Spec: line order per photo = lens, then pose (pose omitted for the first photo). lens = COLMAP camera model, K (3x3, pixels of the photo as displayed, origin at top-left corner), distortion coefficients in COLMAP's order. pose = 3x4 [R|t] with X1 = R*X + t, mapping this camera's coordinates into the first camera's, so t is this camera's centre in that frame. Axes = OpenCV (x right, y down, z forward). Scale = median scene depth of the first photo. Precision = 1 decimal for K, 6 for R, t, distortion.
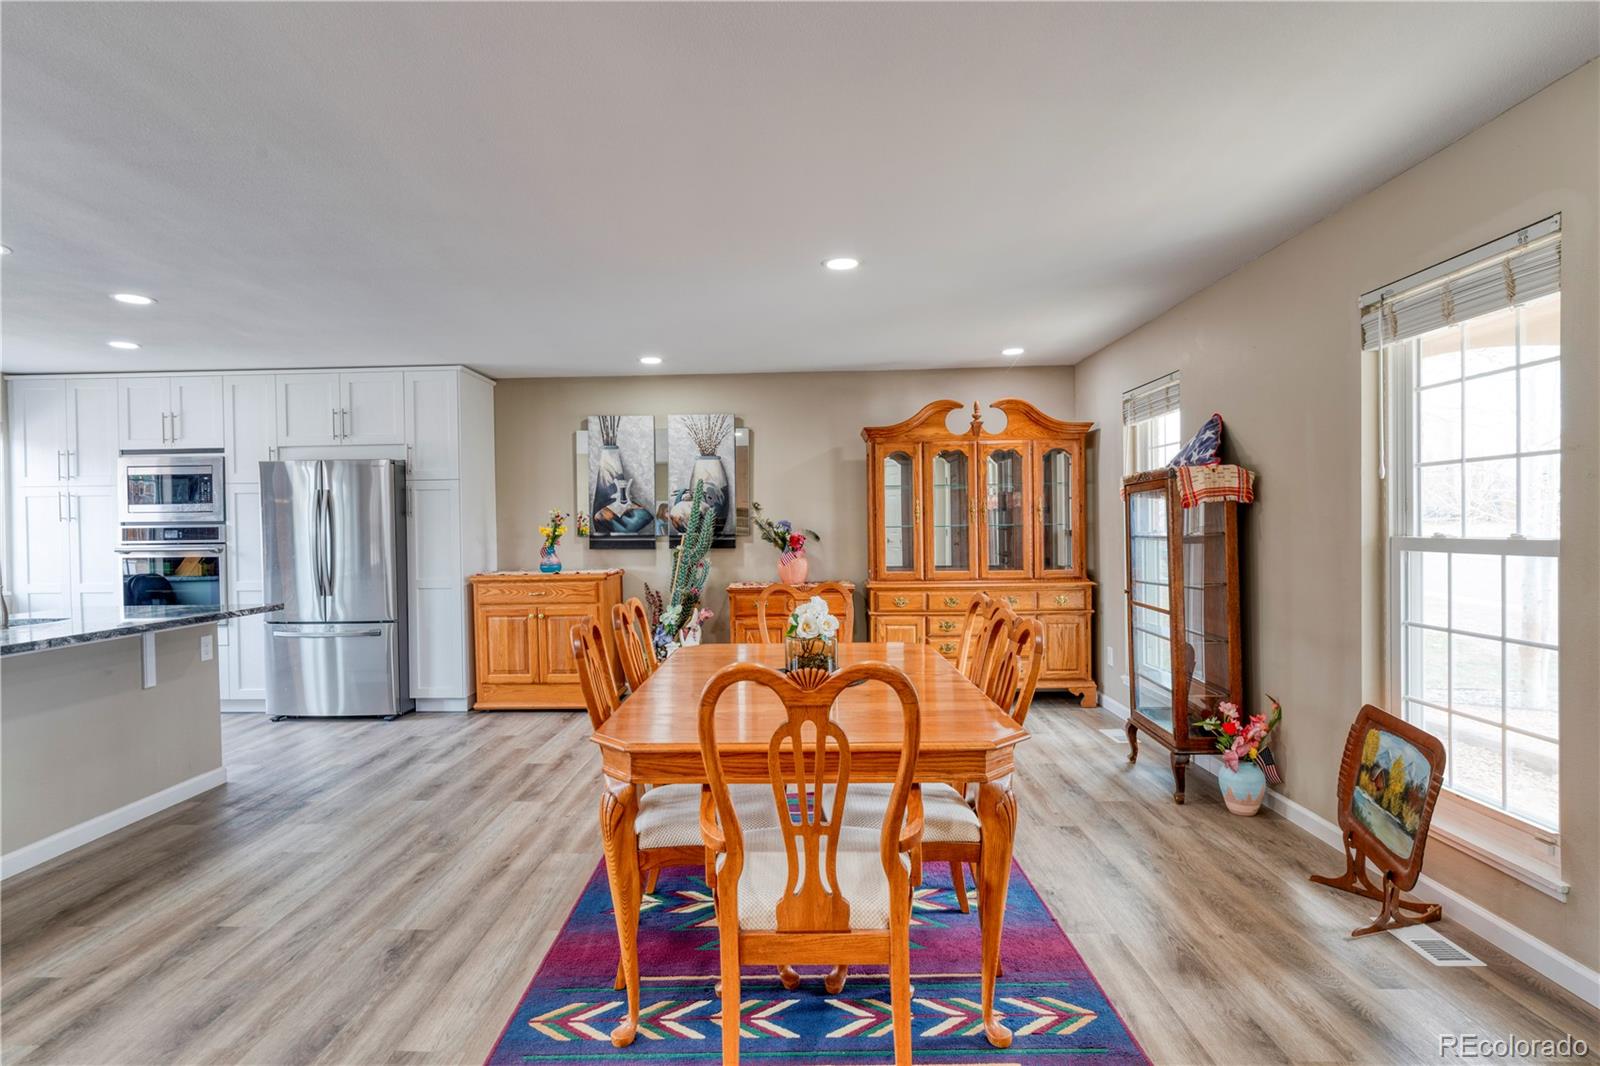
lens RADIAL K [[819.5, 0, 771.7], [0, 819.5, 540.0], [0, 0, 1]] dist [0.002749, 0.000112]
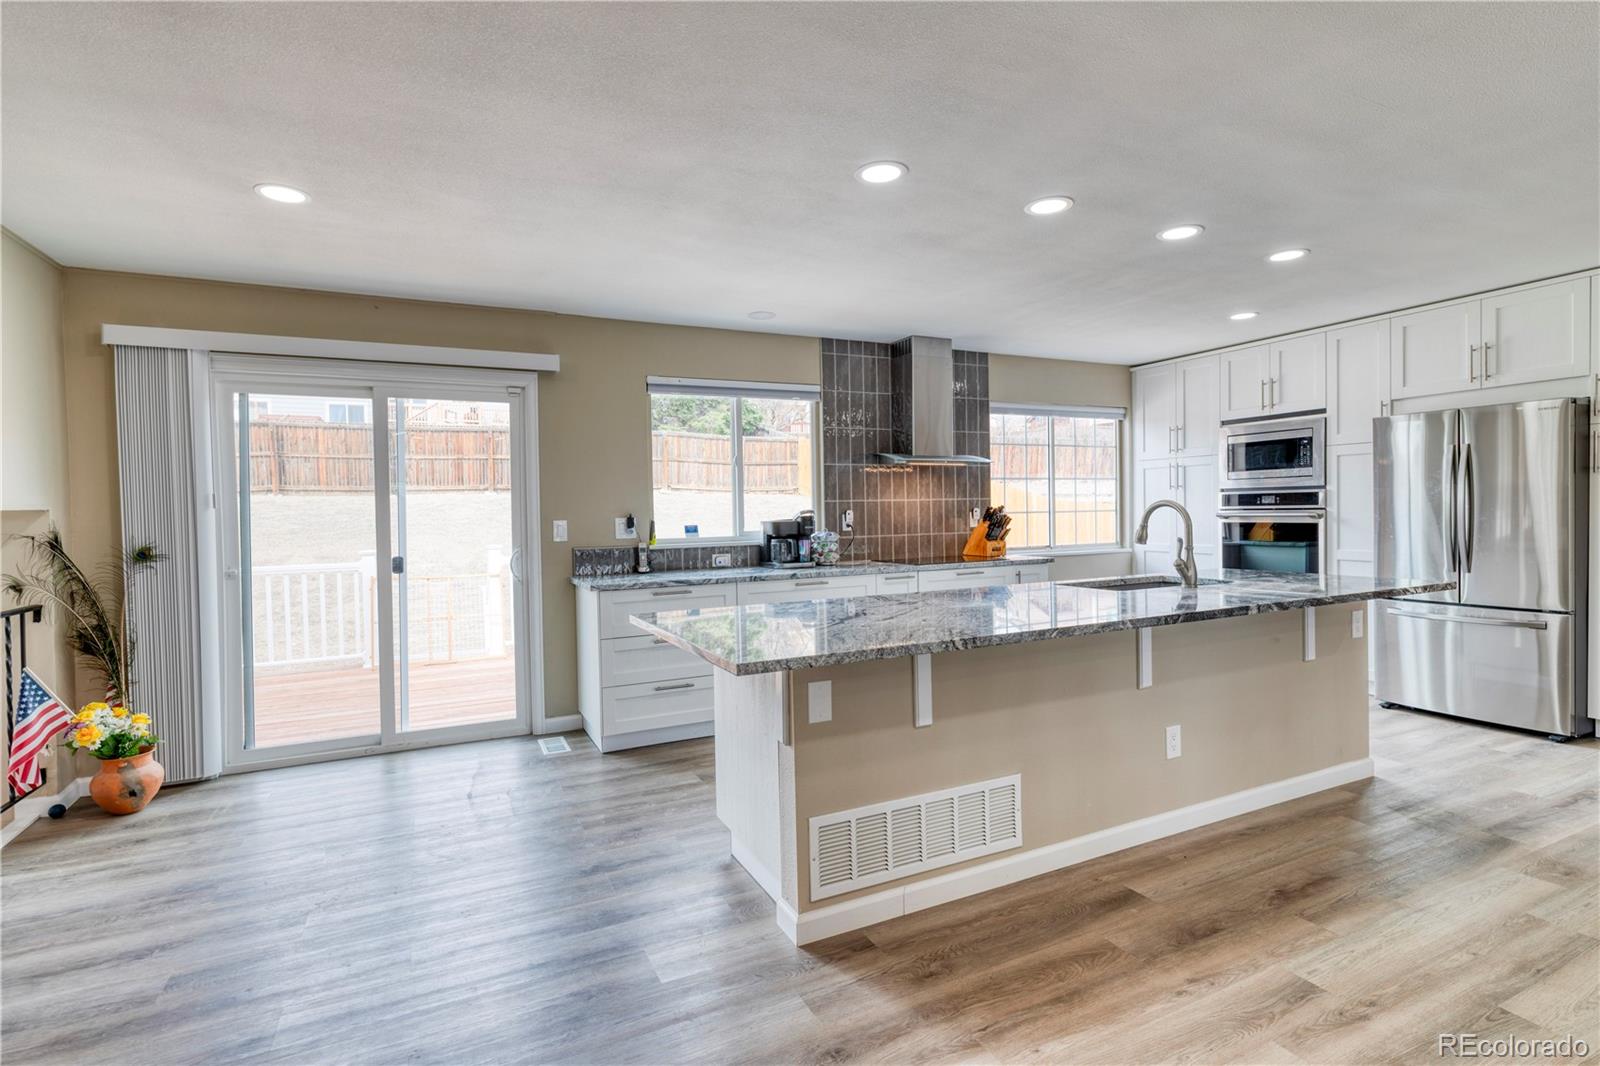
lens RADIAL K [[773.7, 0, 804.1], [0, 773.7, 527.1], [0, 0, 1]] dist [-0.000231, 0.001163]
pose [[0.478888, 0.023933, -0.877550, -0.167482], [-0.001318, 0.999647, 0.026543, 0.002114], [0.877875, -0.011554, 0.478750, 0.041315]]
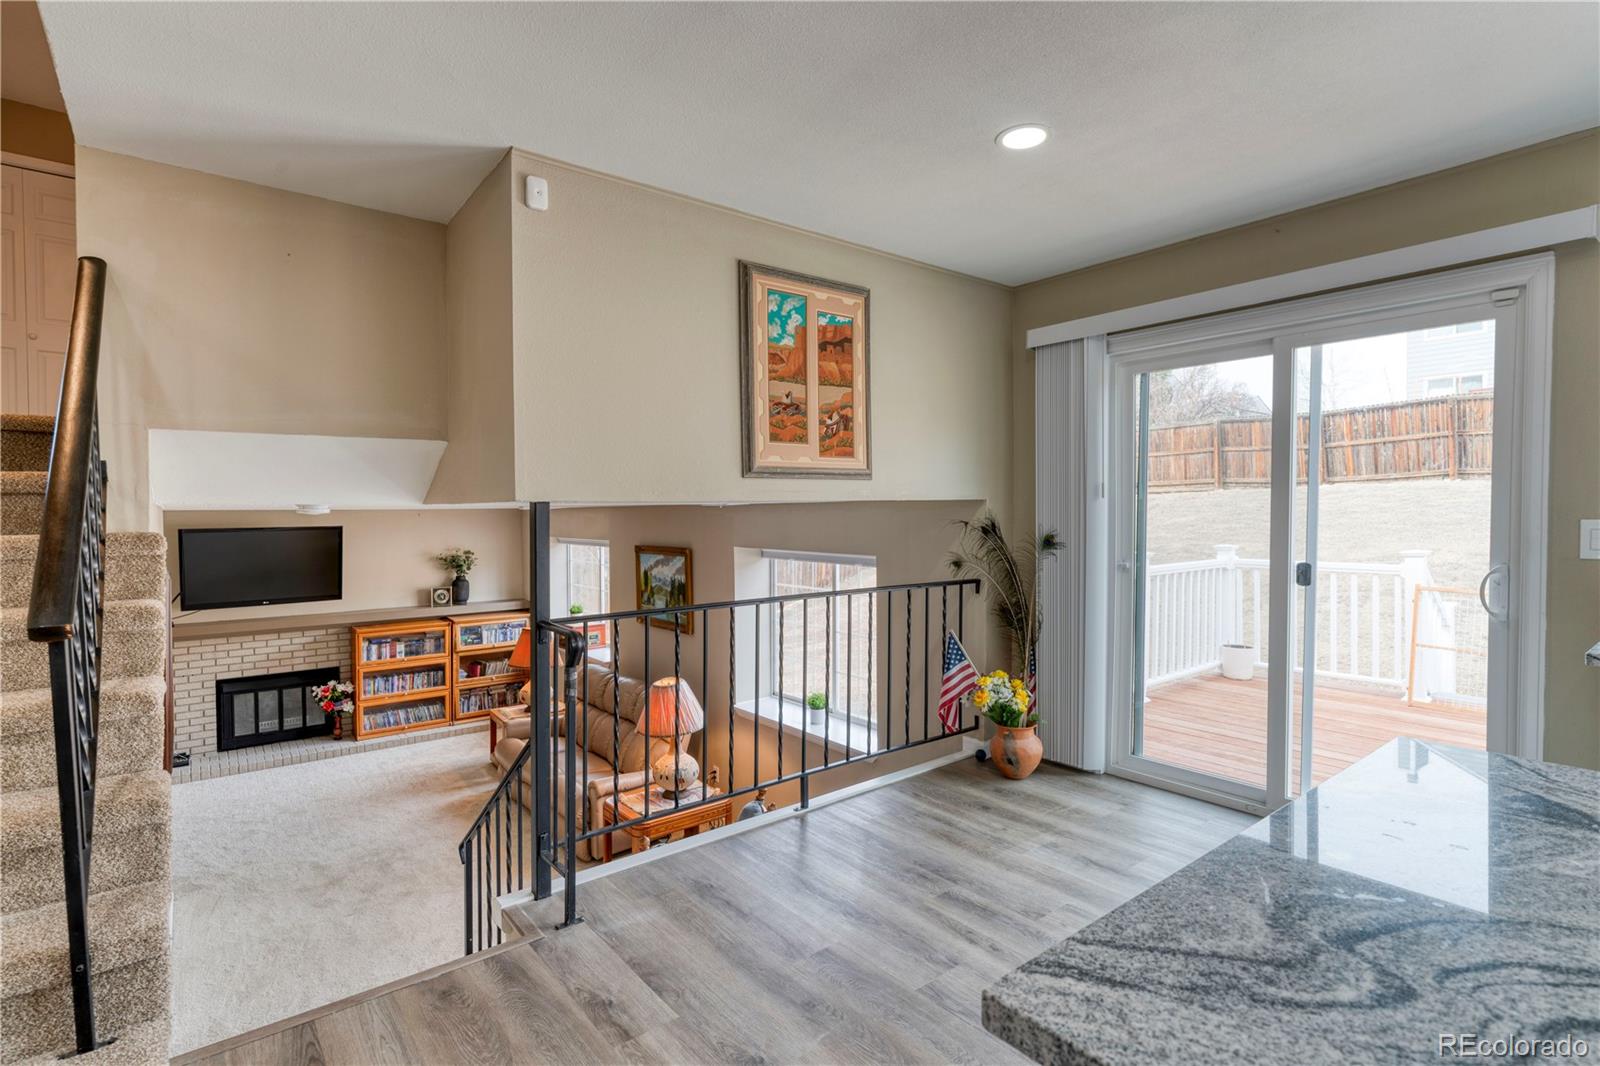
lens RADIAL K [[773.7, 0, 804.1], [0, 773.7, 527.0], [0, 0, 1]] dist [-0.000231, 0.001163]
pose [[-0.752942, 0.031227, -0.657345, -0.376309], [0.005617, 0.999142, 0.041030, 0.000580], [0.658063, 0.027201, -0.752472, 0.230103]]
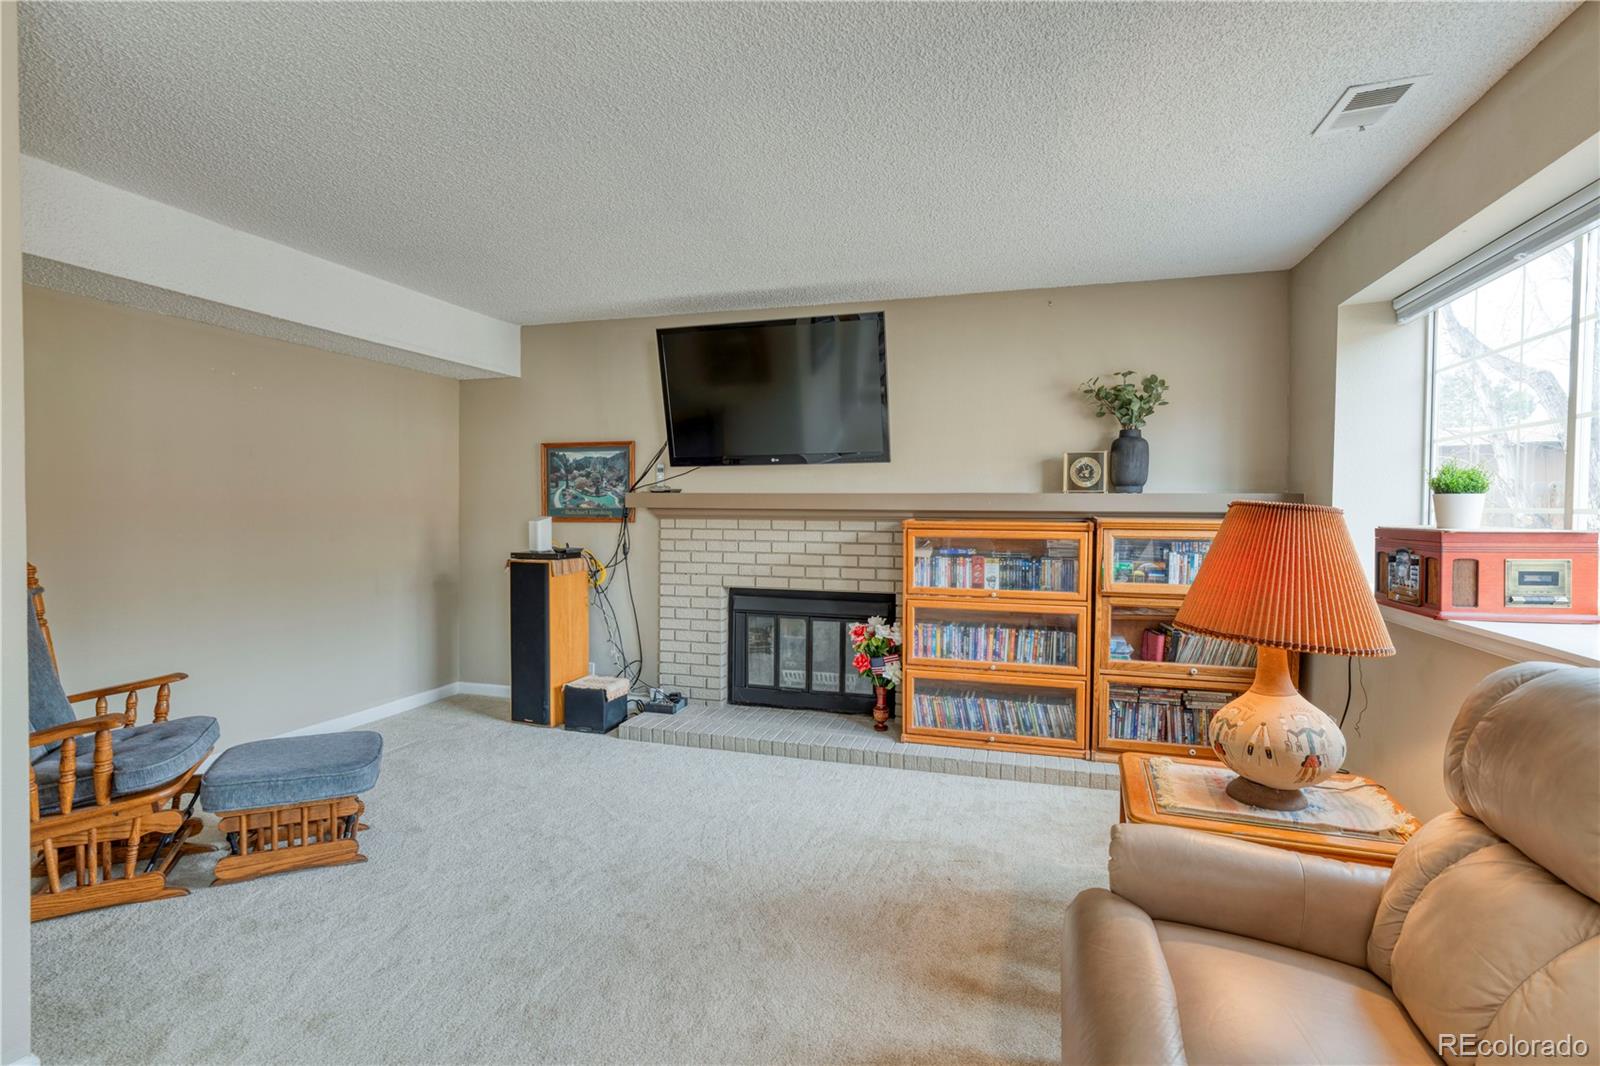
lens RADIAL K [[773.7, 0, 815.7], [0, 773.7, 518.9], [0, 0, 1]] dist [-0.000231, 0.001163]
pose [[-0.967435, 0.007804, 0.252998, -0.766747], [0.014566, 0.999585, 0.024866, 0.211966], [-0.252699, 0.027742, -0.967147, -0.623623]]
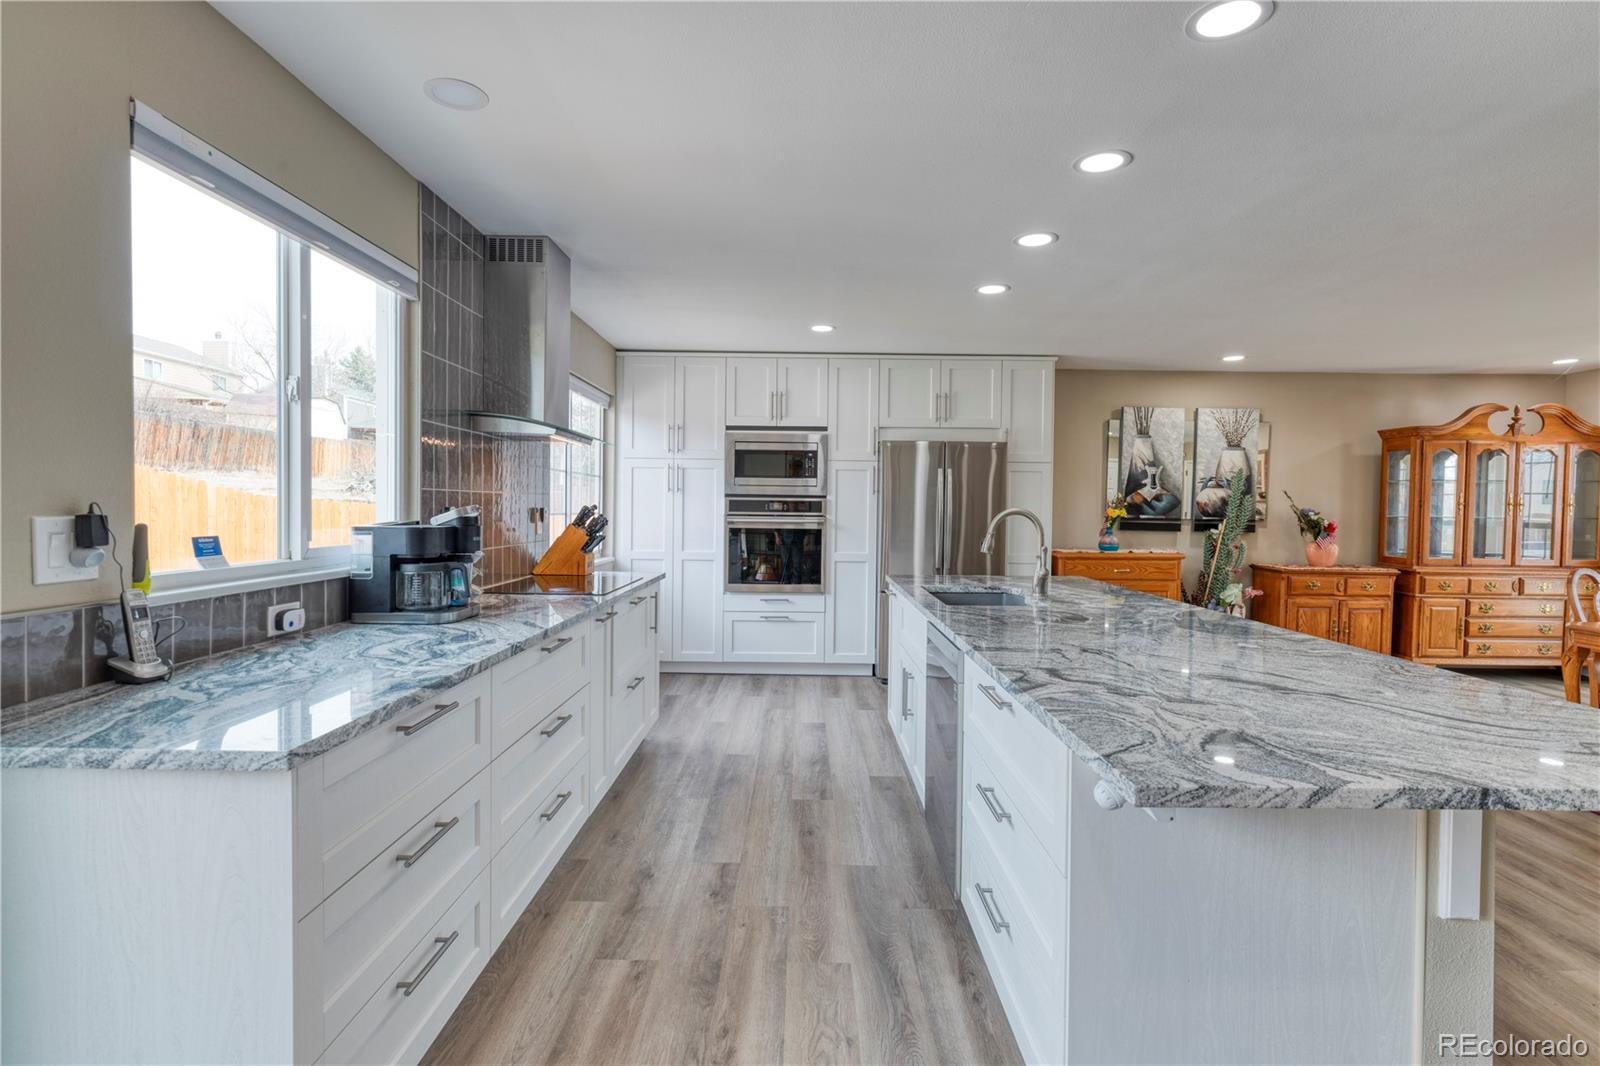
lens RADIAL K [[773.7, 0, 804.7], [0, 773.7, 528.9], [0, 0, 1]] dist [-0.000231, 0.001163]
pose [[0.998661, 0.024870, 0.045367, -0.734279], [-0.025412, 0.999612, 0.011405, 0.009286], [-0.045065, -0.012543, 0.998905, -0.001326]]
